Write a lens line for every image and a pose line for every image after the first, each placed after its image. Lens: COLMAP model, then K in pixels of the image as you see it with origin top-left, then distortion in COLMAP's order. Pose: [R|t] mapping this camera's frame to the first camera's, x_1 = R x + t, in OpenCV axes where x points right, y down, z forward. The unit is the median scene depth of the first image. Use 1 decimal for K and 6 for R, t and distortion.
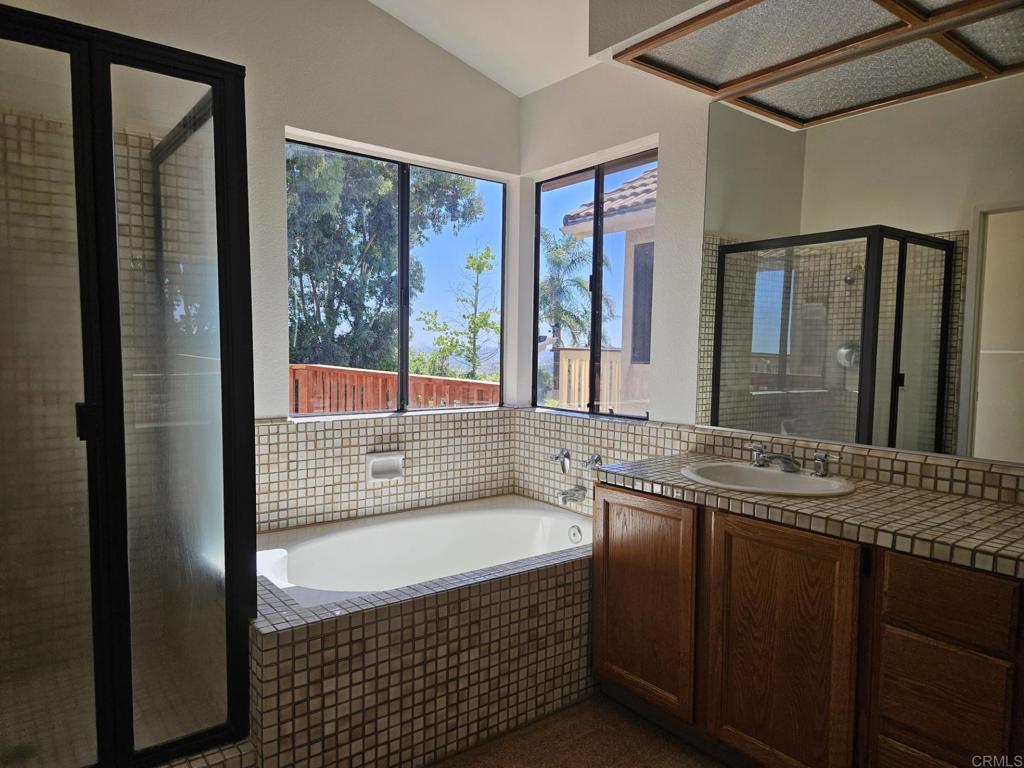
lens RADIAL K [[681.8, 0, 511.7], [0, 681.8, 394.5], [0, 0, 1]] dist [0.069905, -0.066384]
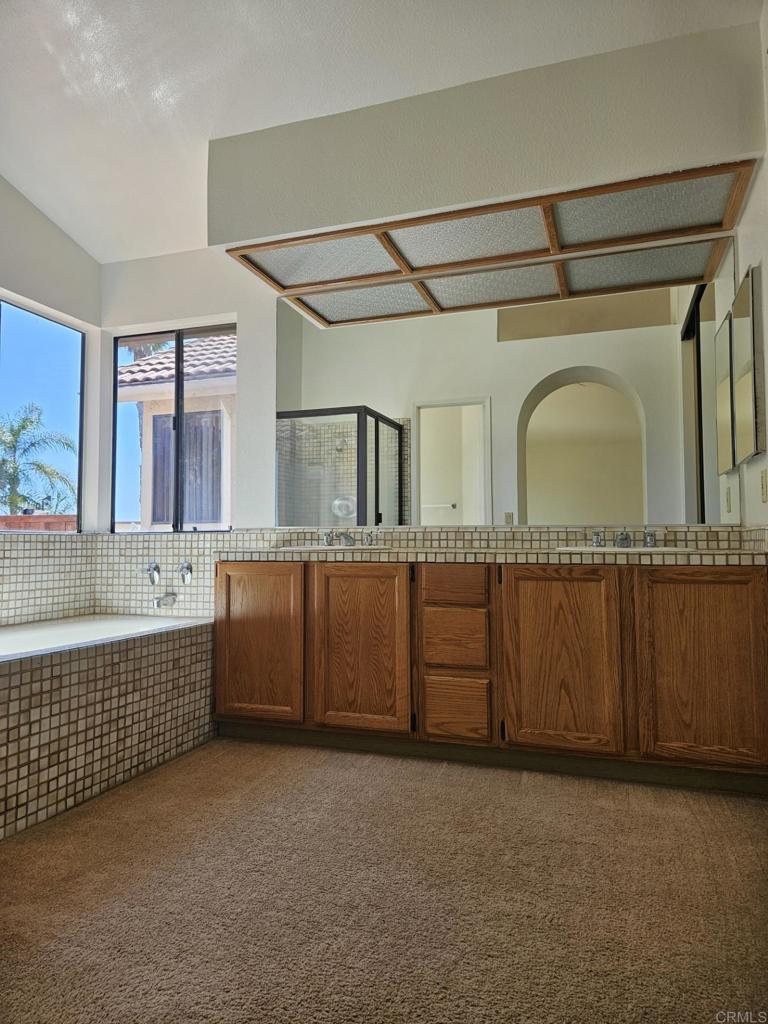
lens RADIAL K [[681.8, 0, 384.0], [0, 681.8, 512.0], [0, 0, 1]] dist [0.069905, -0.066384]
pose [[0.832598, 0.010136, 0.553785, -0.351106], [0.055369, 0.993301, -0.101425, 0.193919], [-0.551103, 0.115109, 0.826459, -0.265692]]
